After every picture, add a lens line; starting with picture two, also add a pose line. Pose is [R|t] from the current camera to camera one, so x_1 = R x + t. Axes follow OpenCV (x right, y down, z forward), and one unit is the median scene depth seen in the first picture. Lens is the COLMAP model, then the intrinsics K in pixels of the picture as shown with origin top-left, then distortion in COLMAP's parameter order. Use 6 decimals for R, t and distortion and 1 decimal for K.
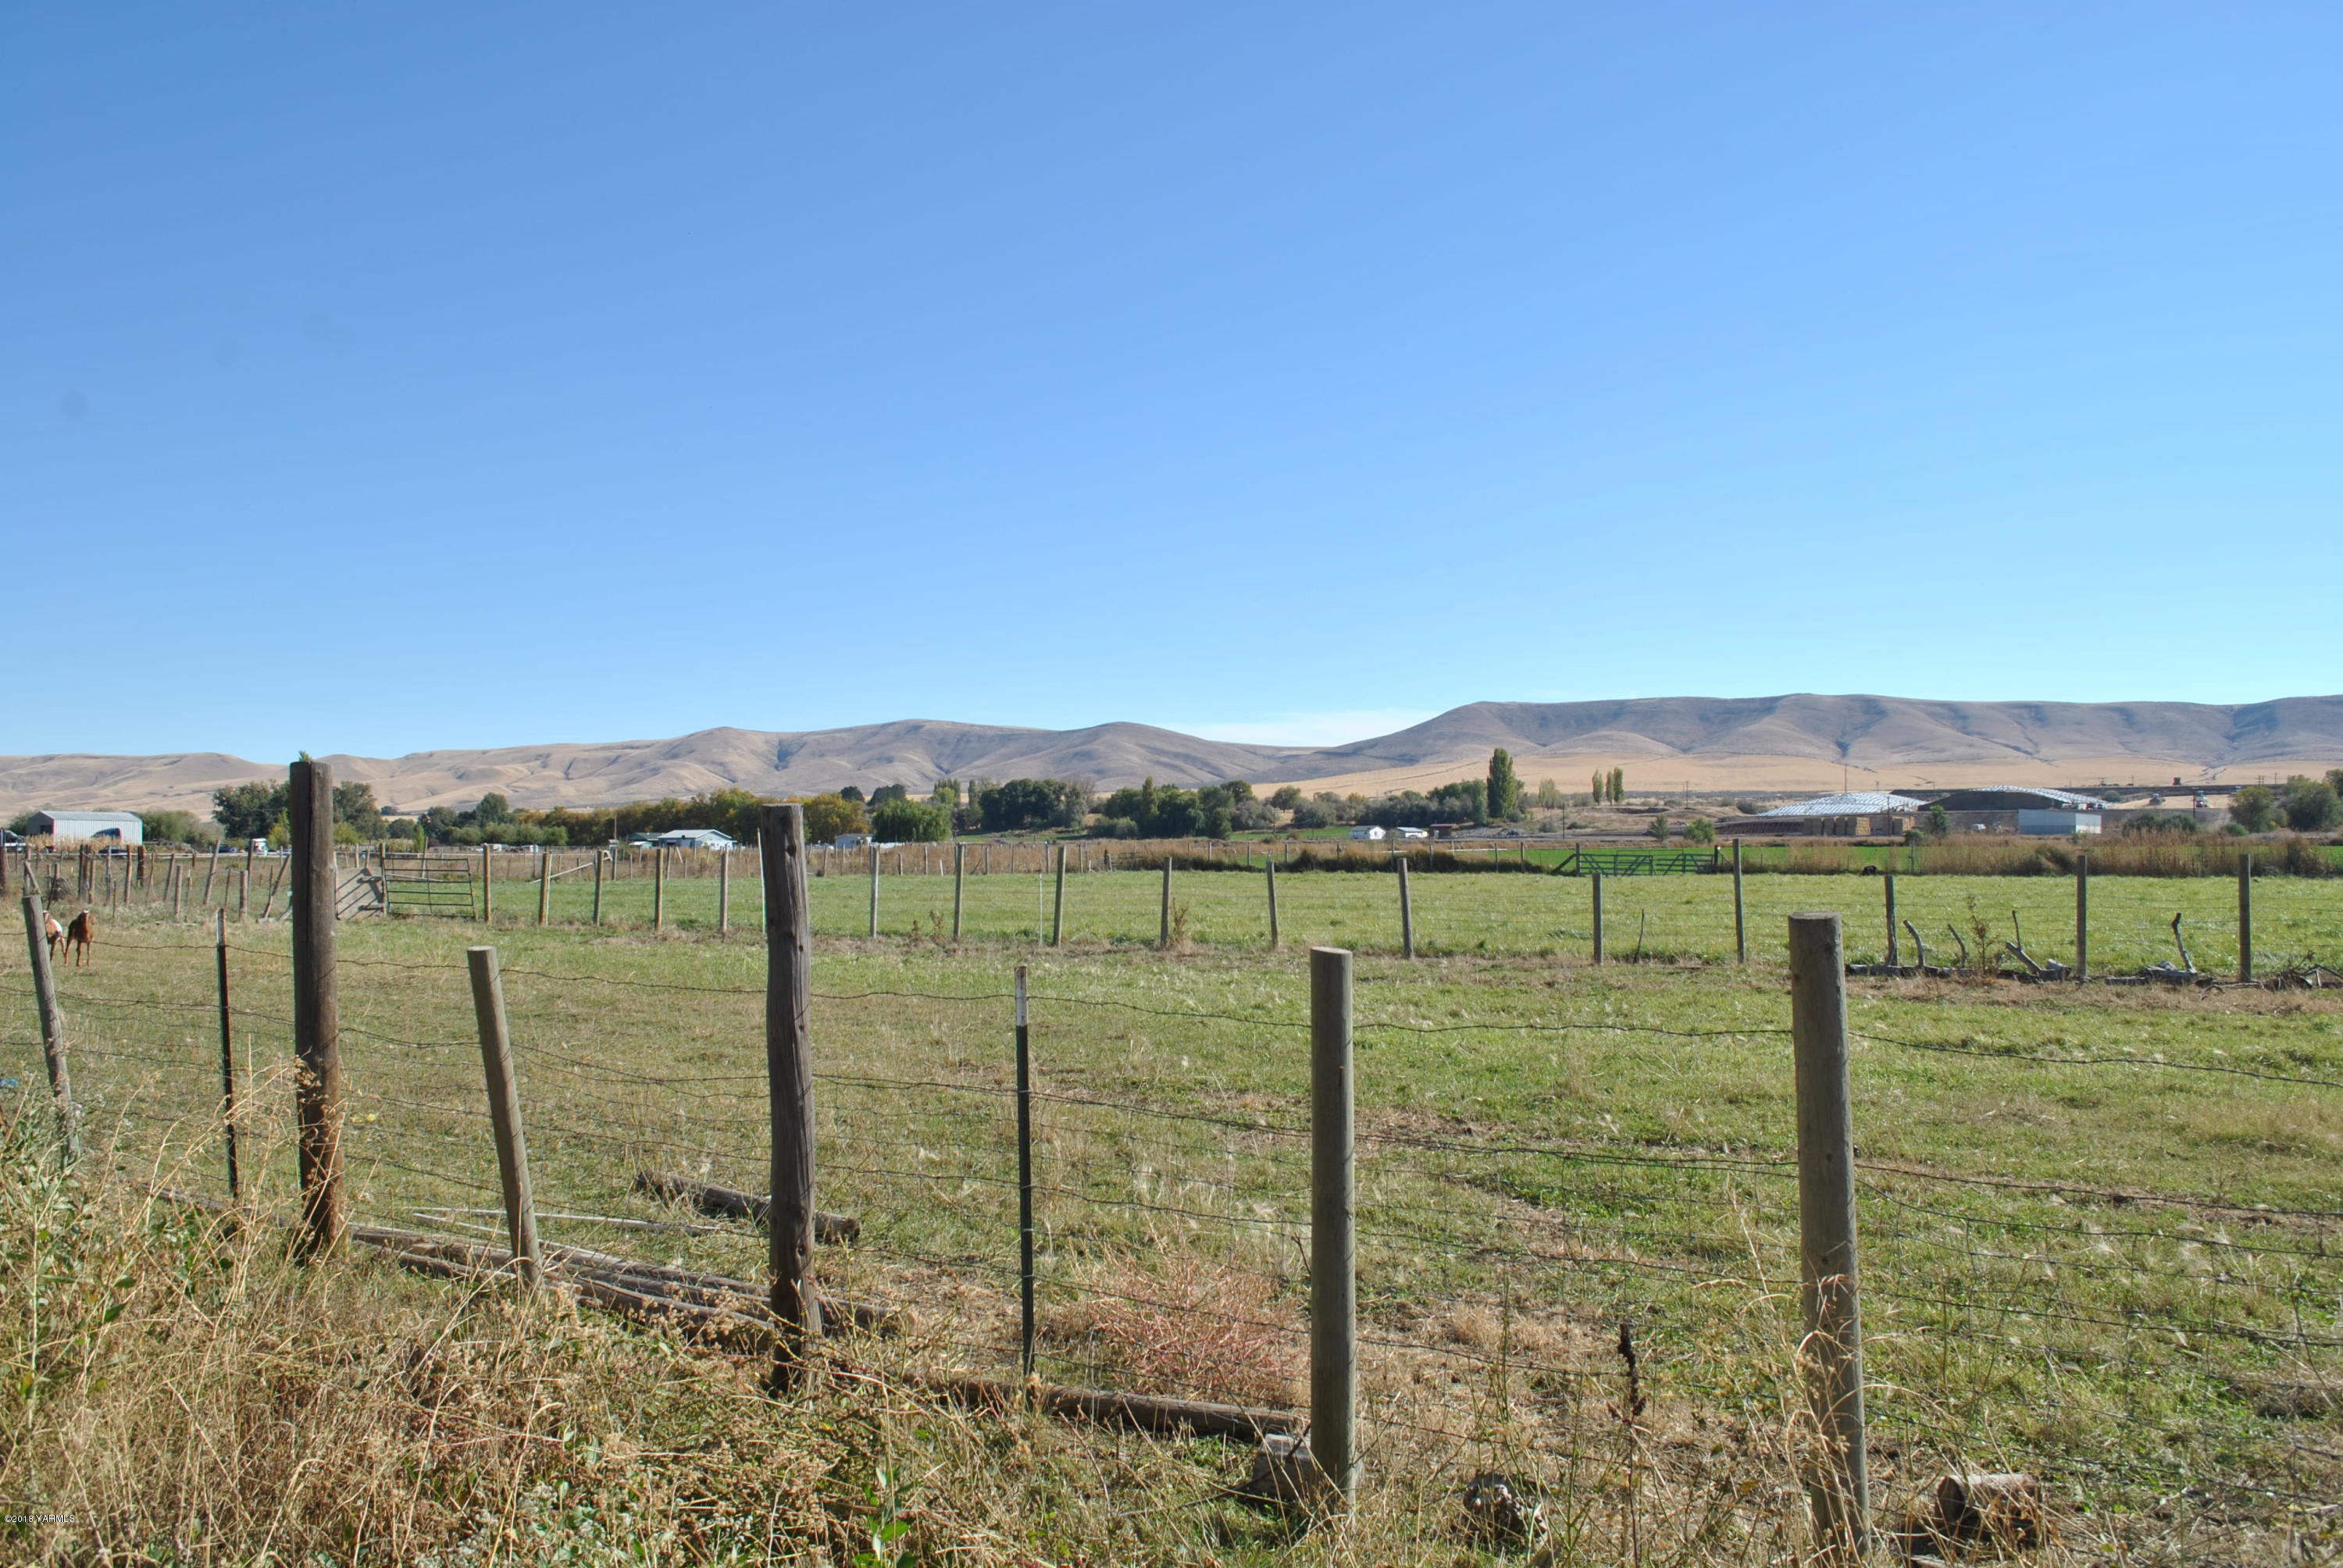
lens RADIAL K [[1857.5, 0, 1180.1], [0, 1857.5, 785.5], [0, 0, 1]] dist [-0.086311, 0.012632]
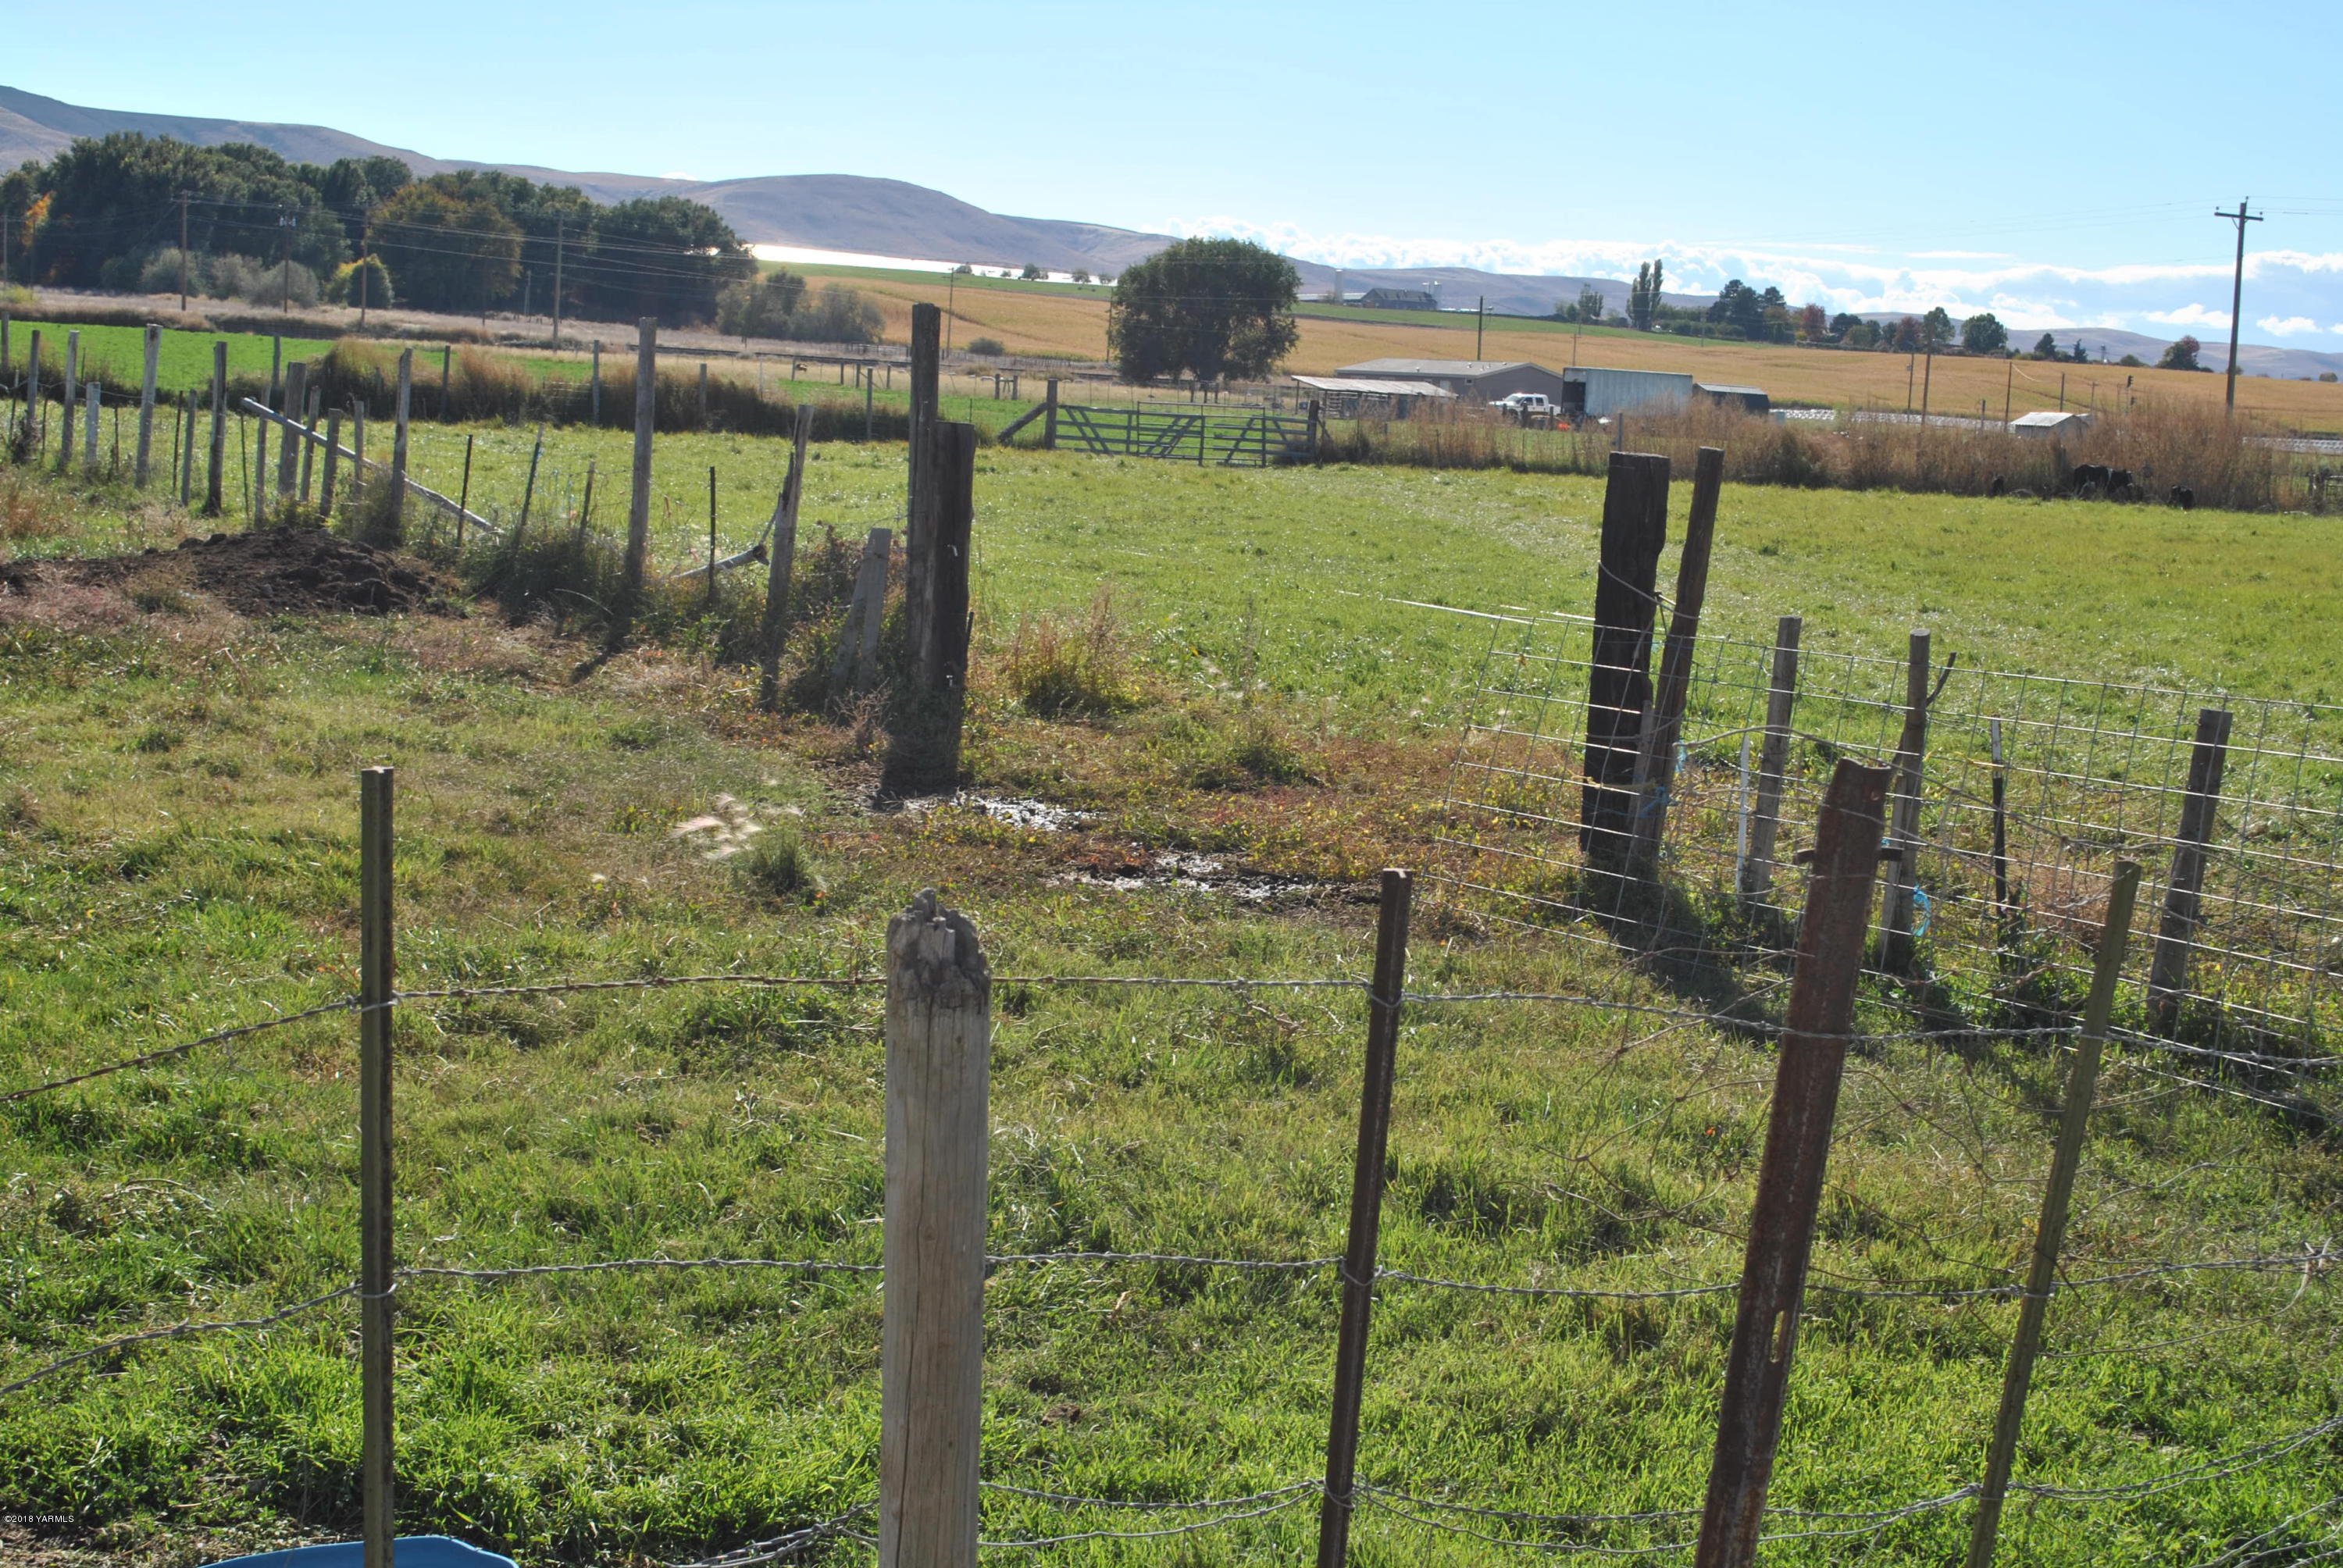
lens RADIAL K [[3425.8, 0, 1182.9], [0, 3425.8, 788.1], [0, 0, 1]] dist [-0.023967, 0.000000]
pose [[0.390558, -0.083698, 0.916765, -0.071733], [-0.090991, 0.987472, 0.128917, 0.002616], [-0.916070, -0.133767, 0.378050, 0.086983]]
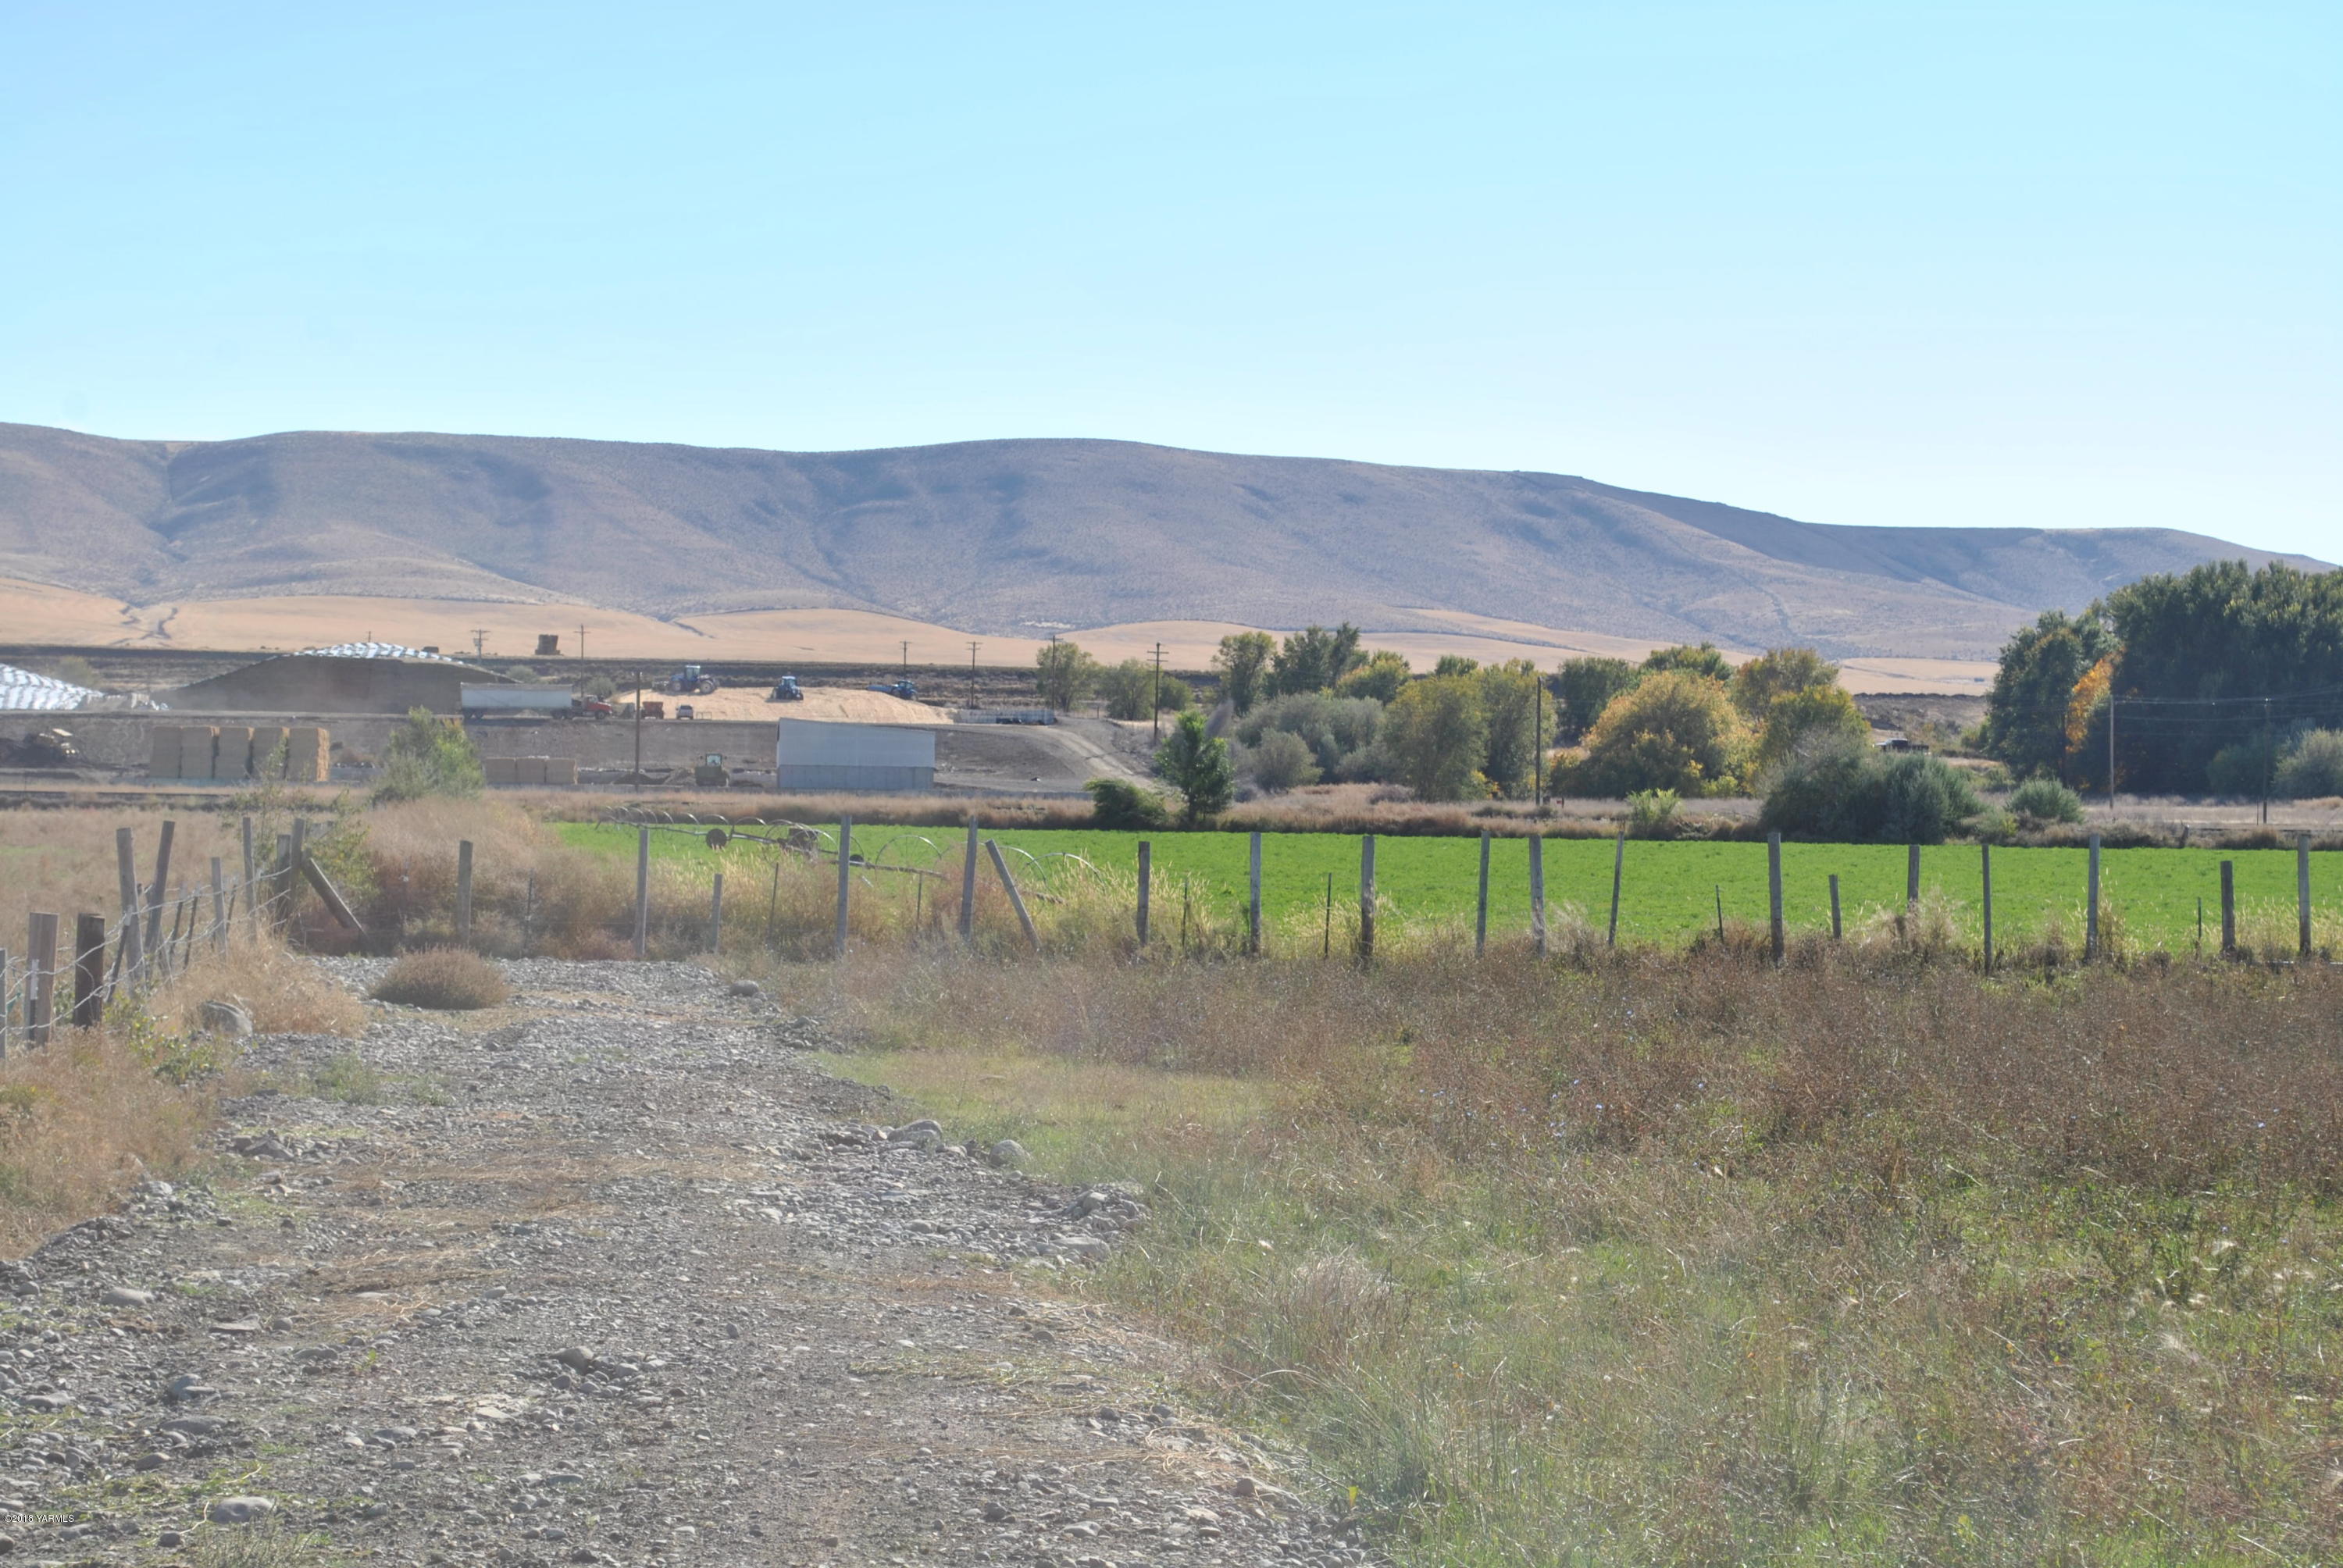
lens RADIAL K [[5351.6, 0, 1177.3], [0, 5351.6, 773.3], [0, 0, 1]] dist [0.019252, 0.000000]
pose [[0.732237, 0.017890, 0.680814, -0.111574], [-0.037726, 0.999186, 0.014319, 0.003762], [-0.680004, -0.036169, 0.732316, 0.123852]]
